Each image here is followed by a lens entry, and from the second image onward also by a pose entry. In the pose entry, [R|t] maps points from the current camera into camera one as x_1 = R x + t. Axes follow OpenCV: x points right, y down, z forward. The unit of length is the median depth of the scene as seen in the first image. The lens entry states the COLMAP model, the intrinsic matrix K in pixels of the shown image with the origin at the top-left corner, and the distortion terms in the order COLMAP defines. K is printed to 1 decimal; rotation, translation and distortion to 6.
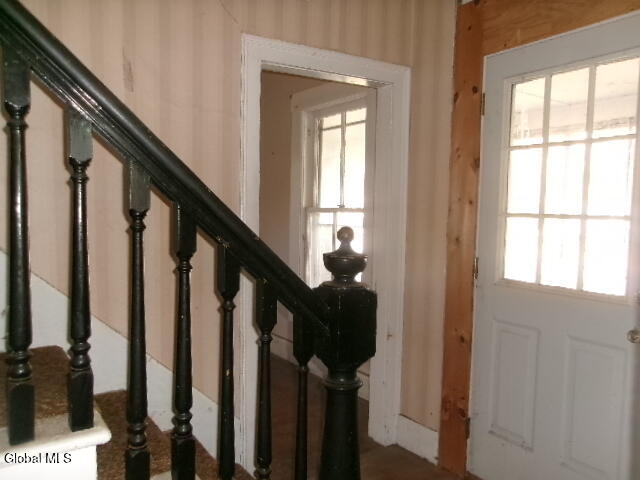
lens RADIAL K [[505.8, 0, 321.9], [0, 505.8, 235.4], [0, 0, 1]] dist [-0.003967, 0.006531]
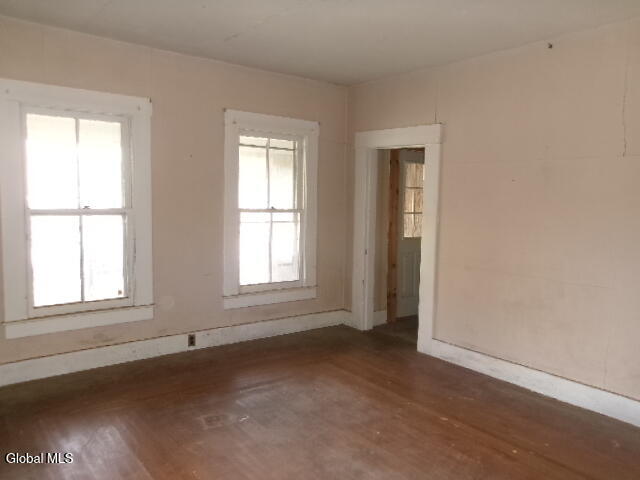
lens RADIAL K [[505.8, 0, 321.9], [0, 505.8, 235.4], [0, 0, 1]] dist [-0.003967, 0.006531]
pose [[-0.096048, -0.072306, 0.992747, -1.366729], [0.038554, 0.996339, 0.076298, -0.085459], [-0.994630, 0.045603, -0.092909, 1.035512]]
